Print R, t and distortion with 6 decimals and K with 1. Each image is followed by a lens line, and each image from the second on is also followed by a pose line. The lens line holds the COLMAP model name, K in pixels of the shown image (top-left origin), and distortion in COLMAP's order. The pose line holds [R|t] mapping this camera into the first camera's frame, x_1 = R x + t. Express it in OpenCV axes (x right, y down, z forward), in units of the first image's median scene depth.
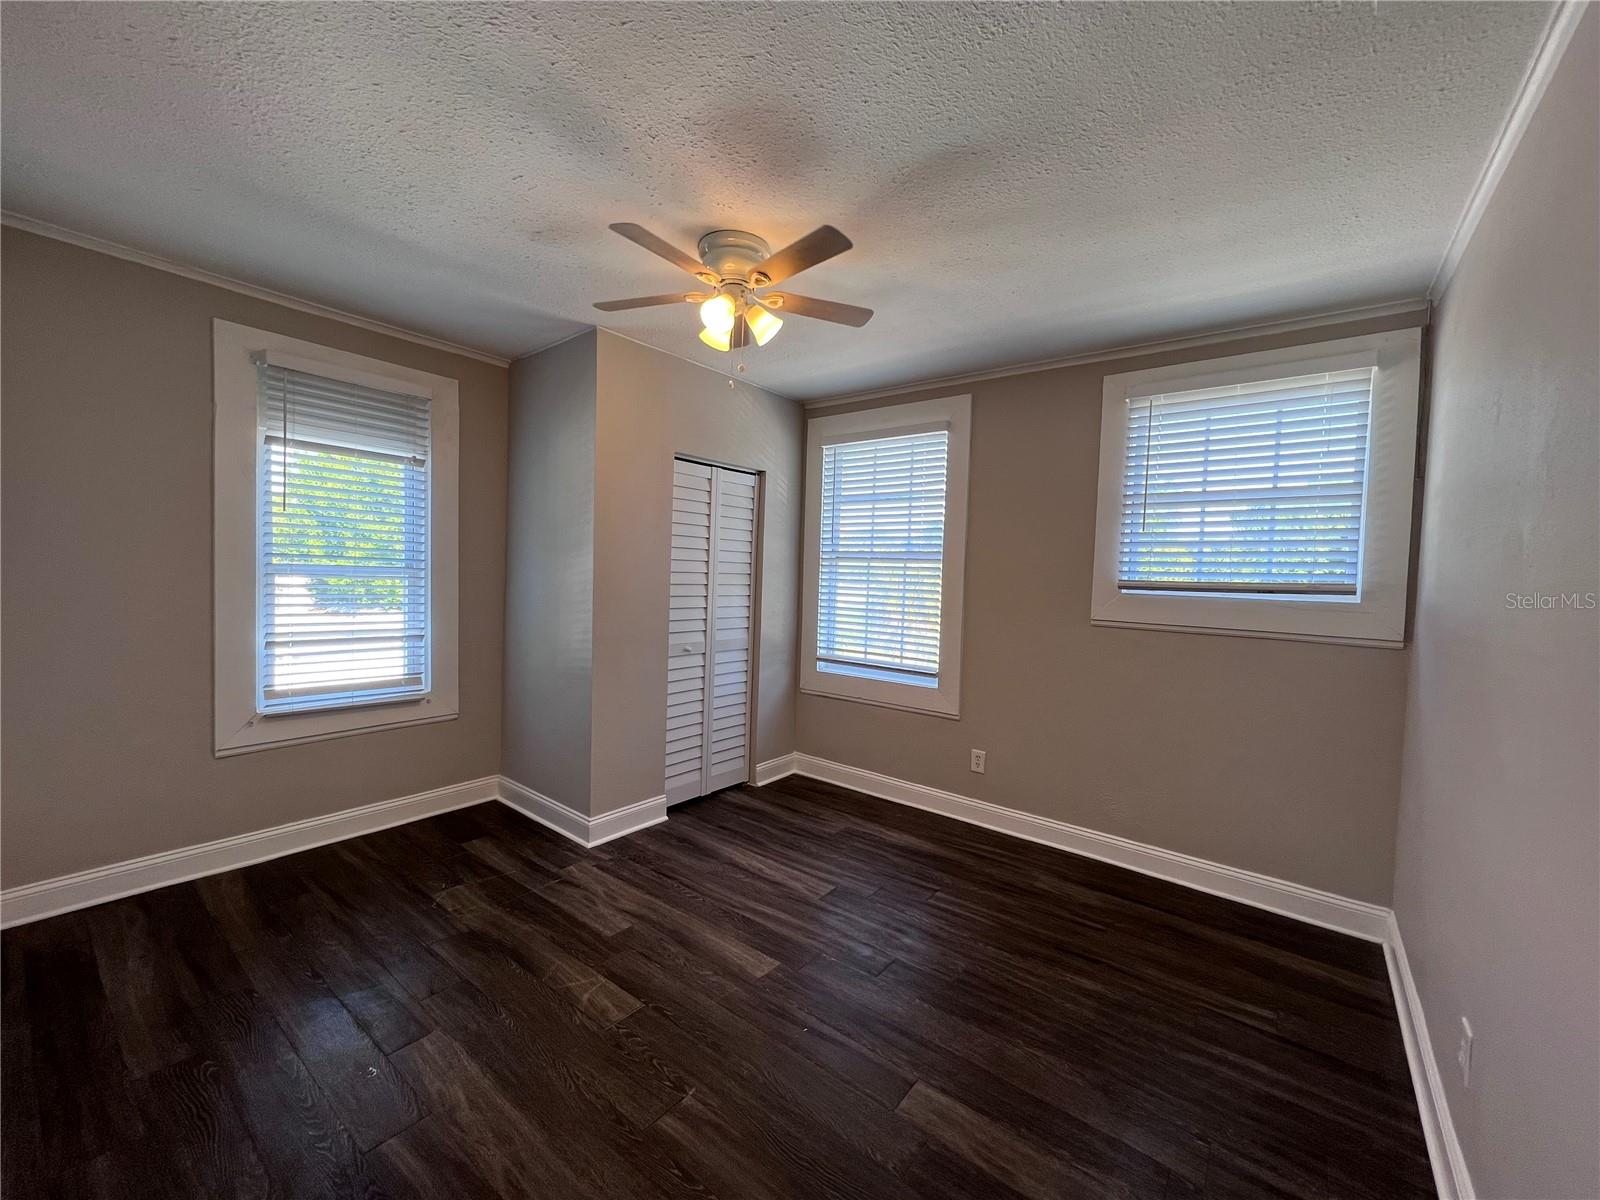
lens RADIAL K [[637.6, 0, 796.2], [0, 637.6, 598.6], [0, 0, 1]] dist [-0.000353, 0.000062]
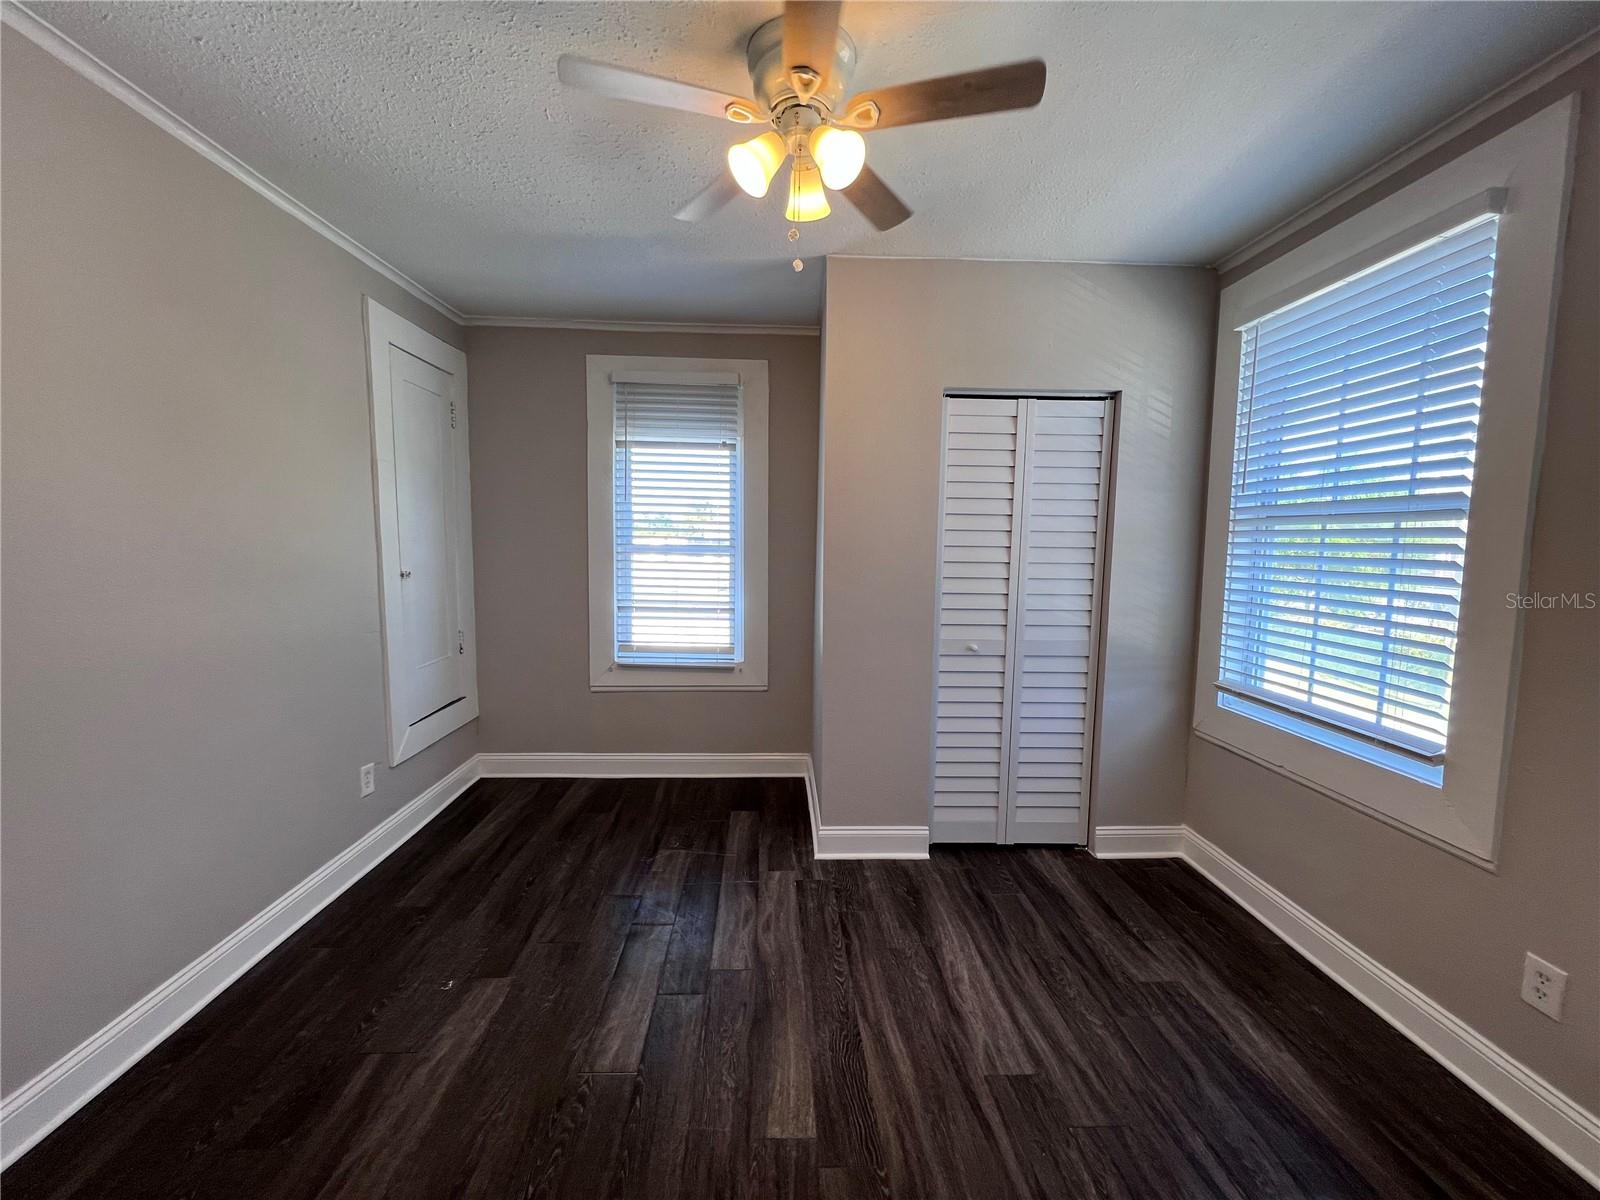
lens RADIAL K [[637.6, 0, 799.7], [0, 637.6, 599.7], [0, 0, 1]] dist [-0.000353, 0.000062]
pose [[0.645445, 0.048721, -0.762251, 0.291811], [-0.022983, 0.998750, 0.044377, -0.007736], [0.763461, -0.011124, 0.645758, 0.376525]]
